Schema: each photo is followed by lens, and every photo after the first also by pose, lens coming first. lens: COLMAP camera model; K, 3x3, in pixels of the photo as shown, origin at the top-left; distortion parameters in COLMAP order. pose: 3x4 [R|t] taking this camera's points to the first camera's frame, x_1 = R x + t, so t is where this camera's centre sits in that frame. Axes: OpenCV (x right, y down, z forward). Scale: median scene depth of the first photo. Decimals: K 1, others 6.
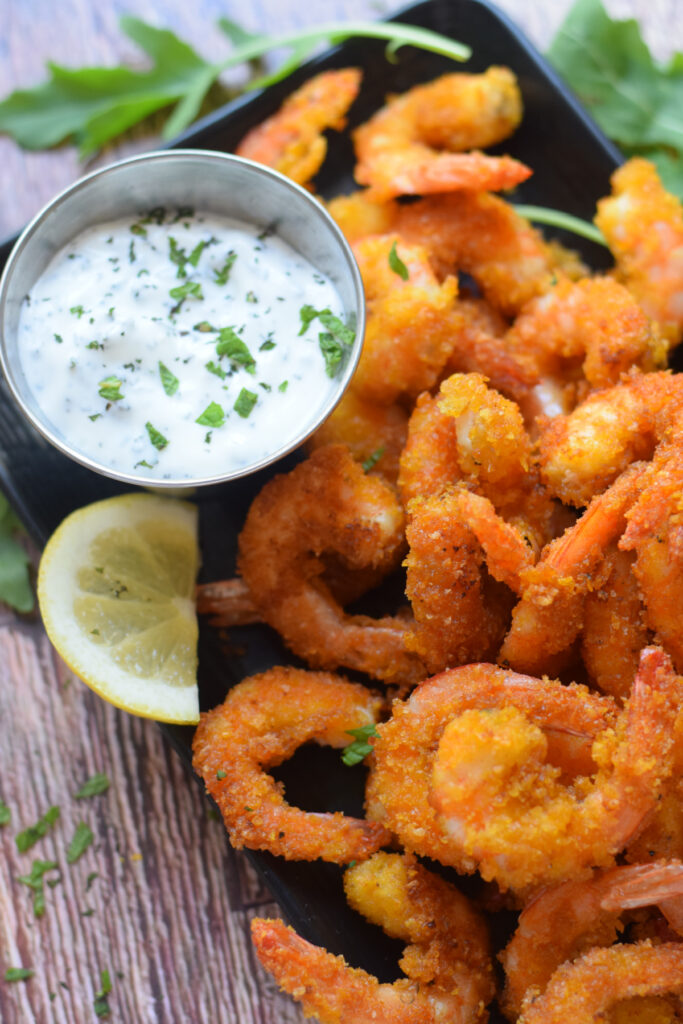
lens RADIAL K [[2713.3, 0, 341.5], [0, 2713.3, 512.0], [0, 0, 1]] dist [-0.406916, 5.787730]
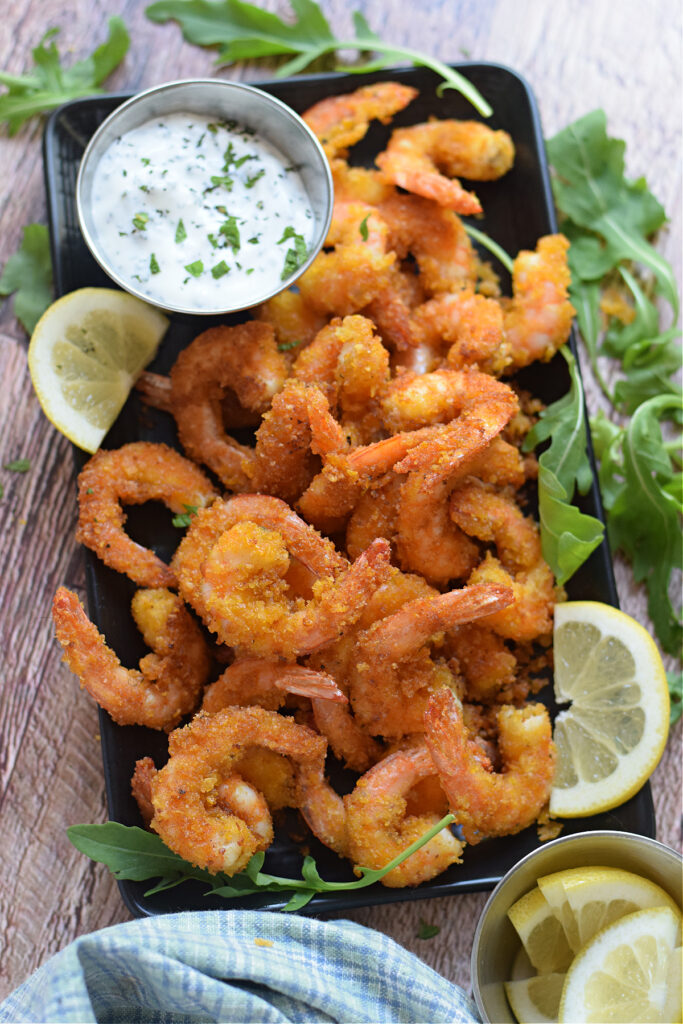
lens RADIAL K [[2847.2, 0, 341.5], [0, 2847.2, 512.0], [0, 0, 1]] dist [-0.023903, 0.871459]
pose [[0.893430, 0.439688, -0.091959, 0.217891], [-0.435527, 0.898014, 0.062345, -0.046773], [0.109993, -0.015650, 0.993809, -0.502547]]
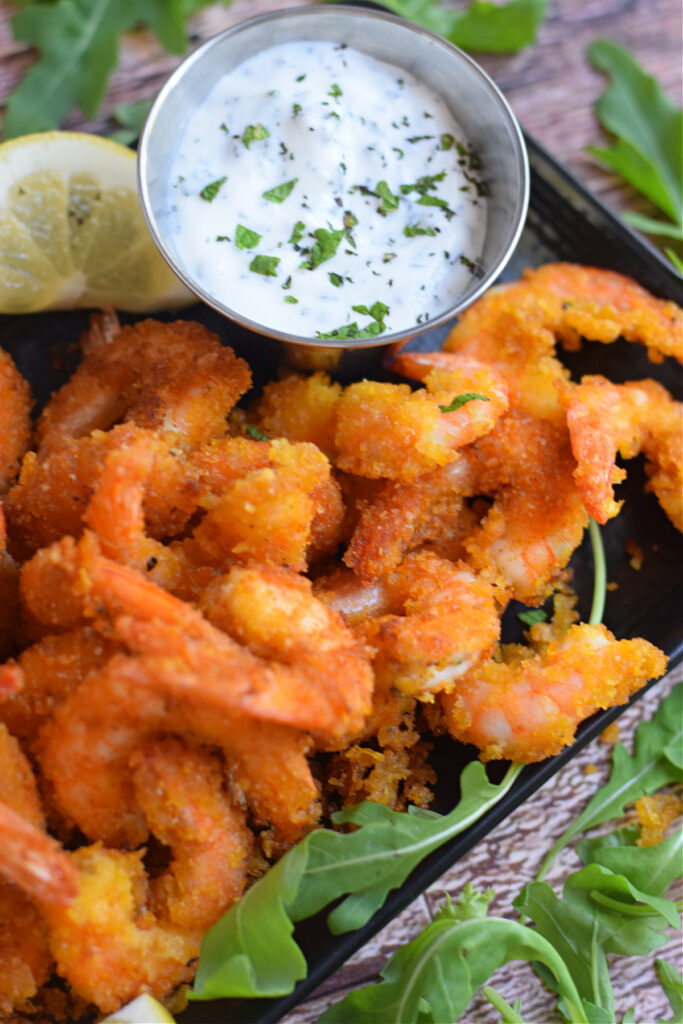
lens RADIAL K [[2713.3, 0, 341.5], [0, 2713.3, 512.0], [0, 0, 1]] dist [-0.406916, 5.787730]
pose [[0.153494, 0.909058, -0.387367, 0.408032], [-0.941531, 0.253533, 0.221902, -0.250594], [0.299932, 0.330657, 0.894822, 0.196194]]
